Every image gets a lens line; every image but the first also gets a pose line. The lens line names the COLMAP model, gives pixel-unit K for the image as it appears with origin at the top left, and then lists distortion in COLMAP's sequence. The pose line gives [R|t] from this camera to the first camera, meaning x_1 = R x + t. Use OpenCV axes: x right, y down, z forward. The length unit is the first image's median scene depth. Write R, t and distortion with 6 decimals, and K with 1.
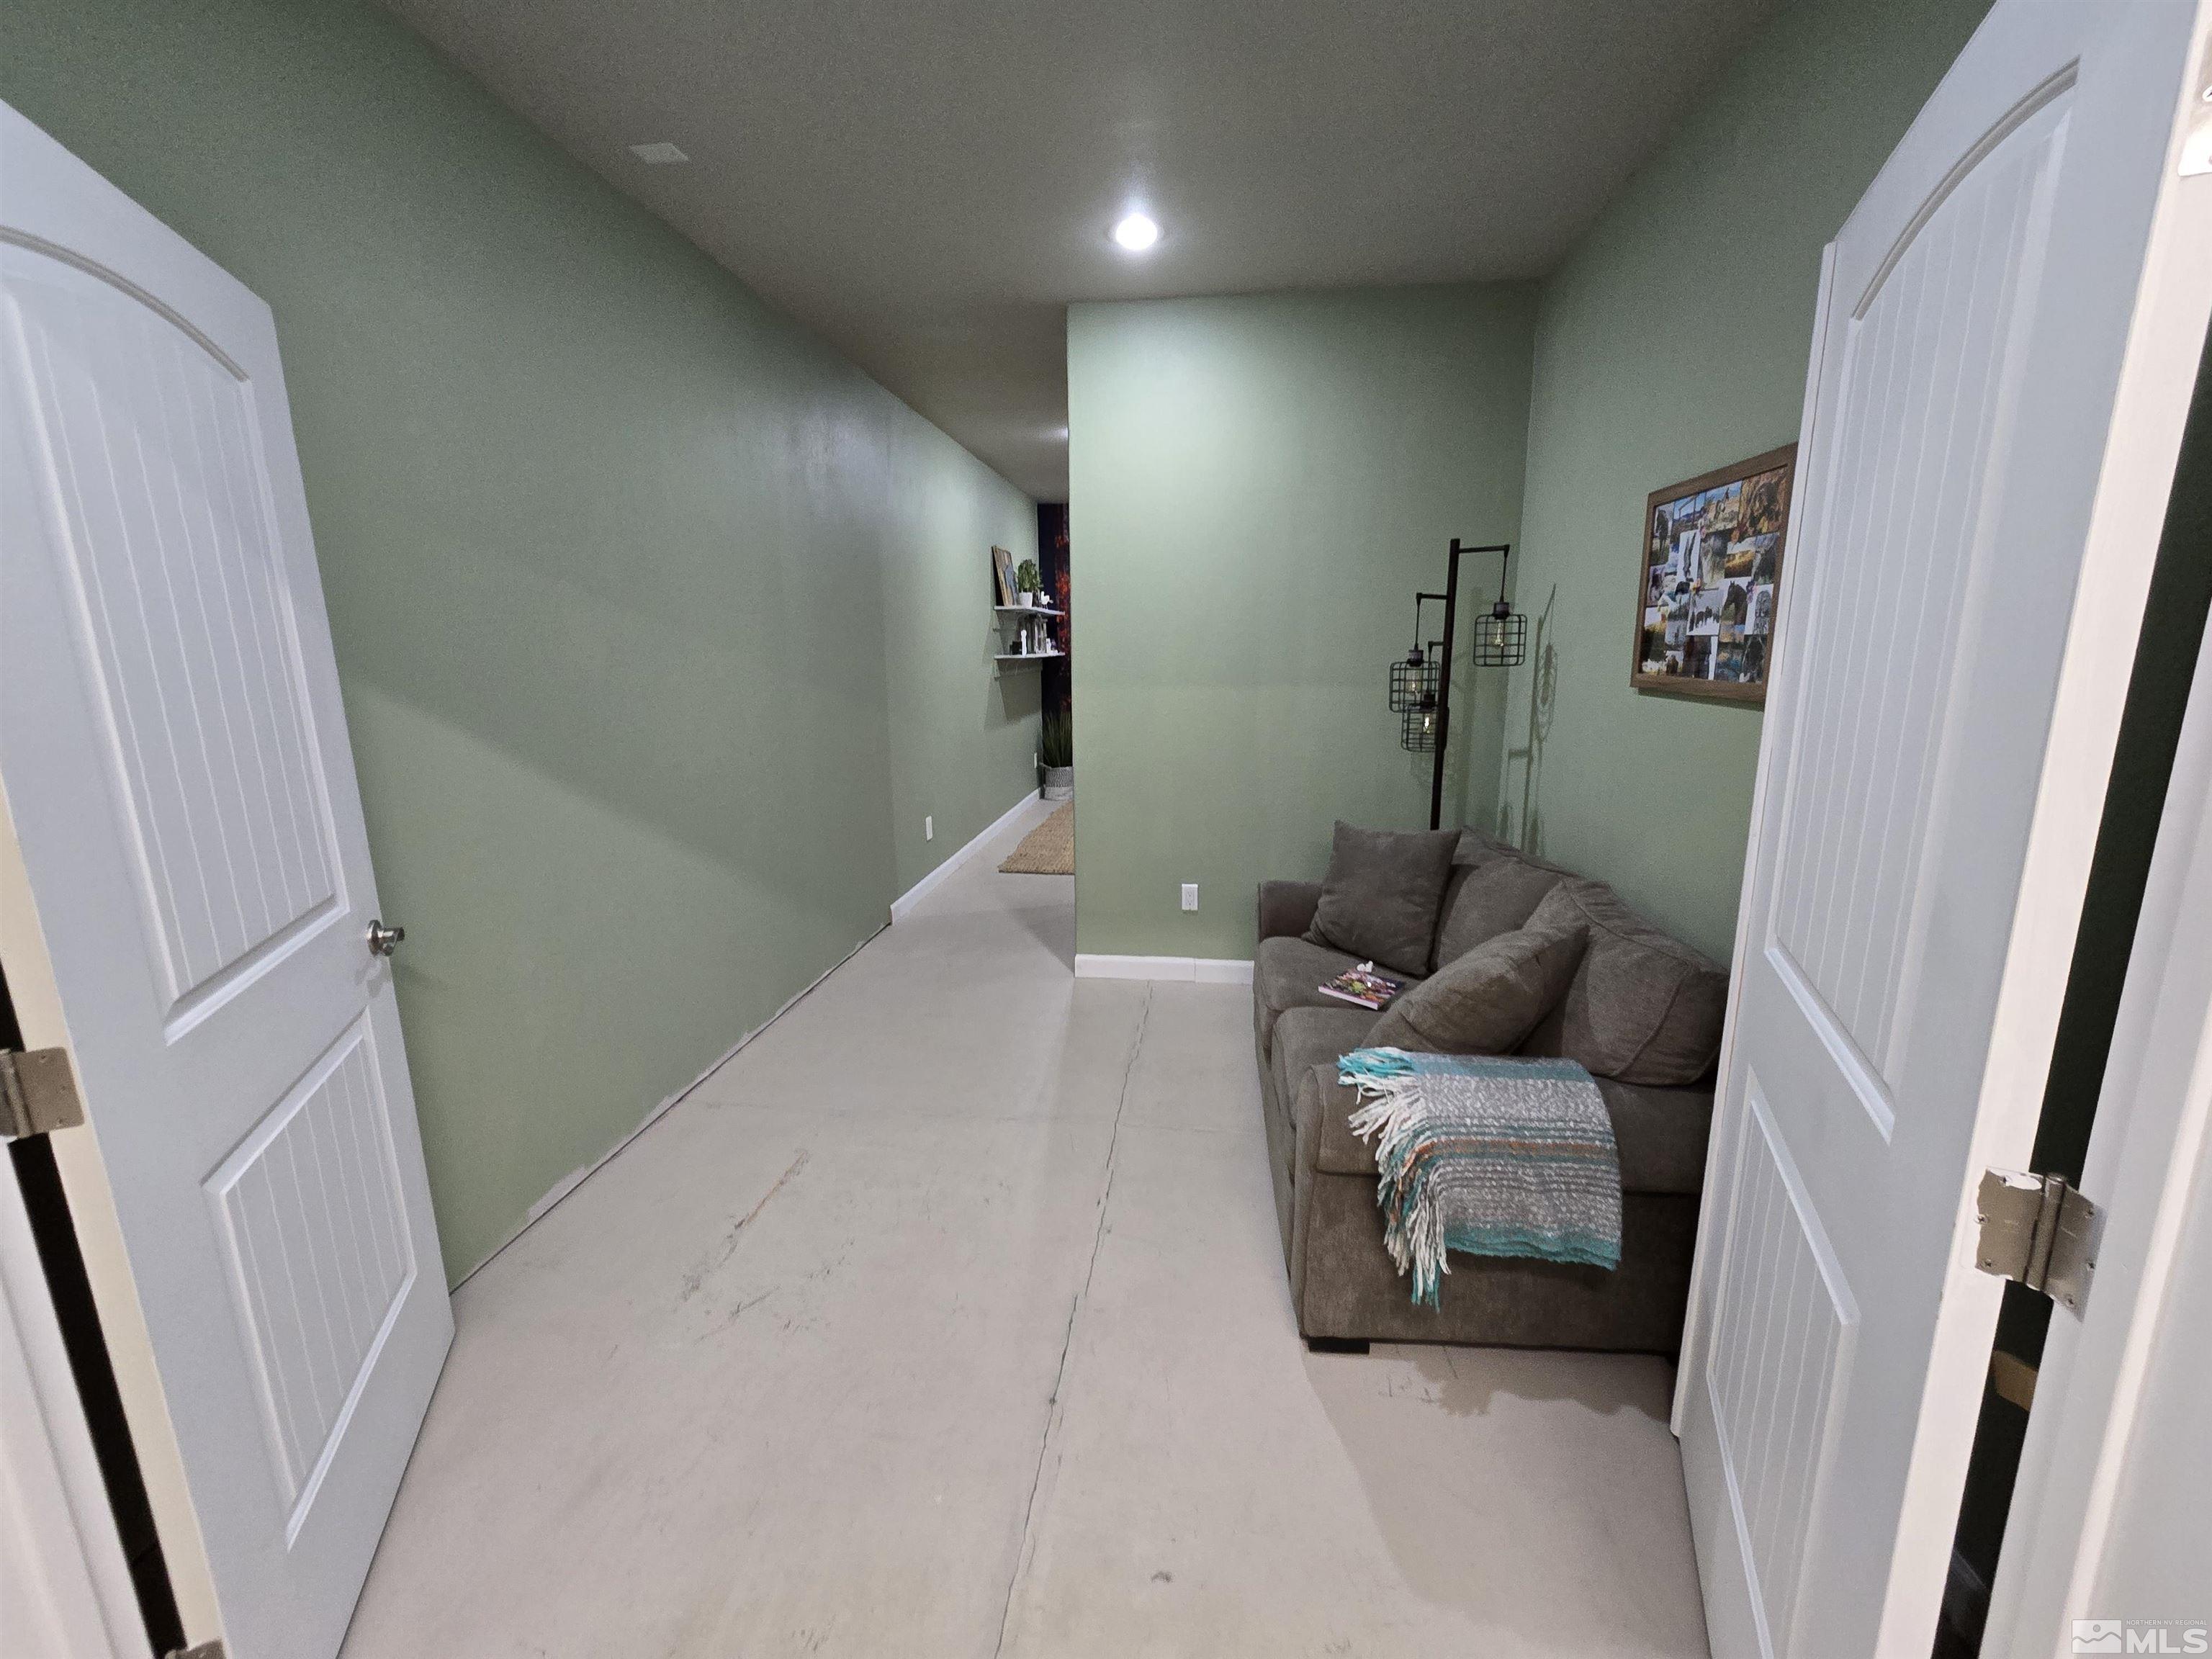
lens RADIAL K [[900.4, 0, 1113.6], [0, 900.4, 831.3], [0, 0, 1]] dist [-0.002590, 0.000501]
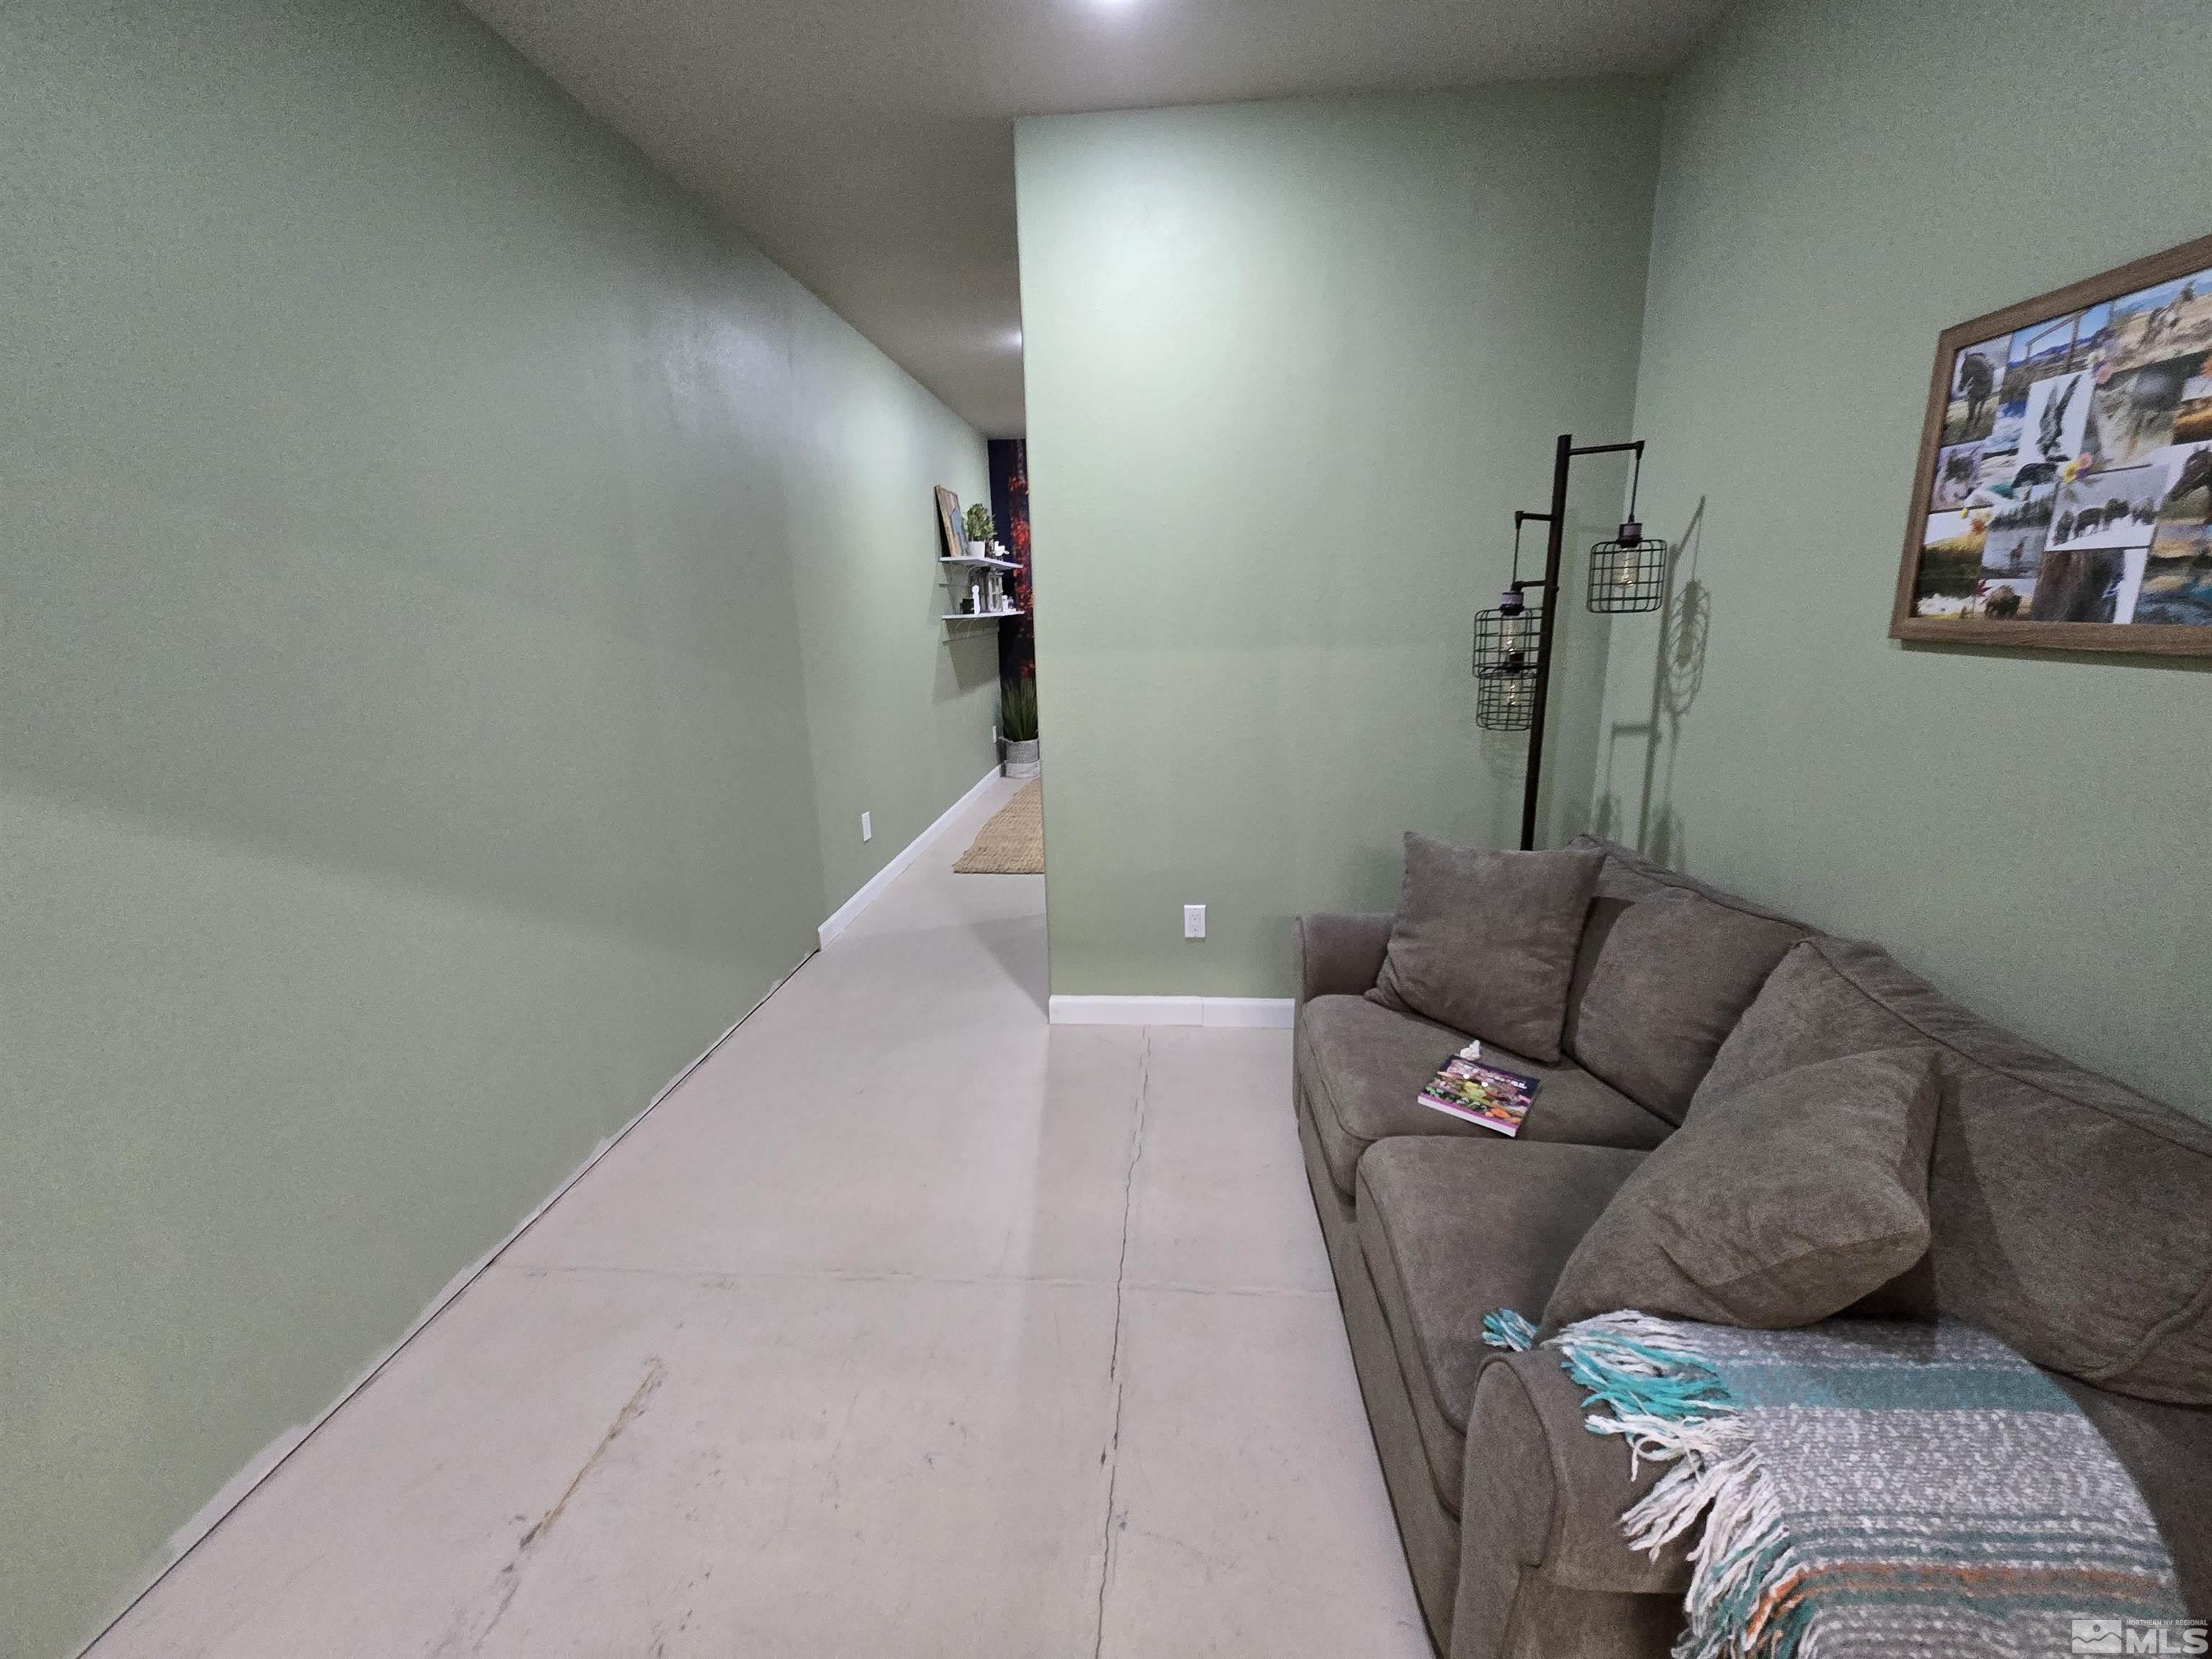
lens RADIAL K [[900.4, 0, 1110.2], [0, 900.4, 829.3], [0, 0, 1]] dist [-0.002590, 0.000501]
pose [[0.999039, -0.027169, 0.034404, -0.018101], [0.025759, 0.998836, 0.040776, -0.053807], [-0.035472, -0.039850, 0.998576, 0.309048]]
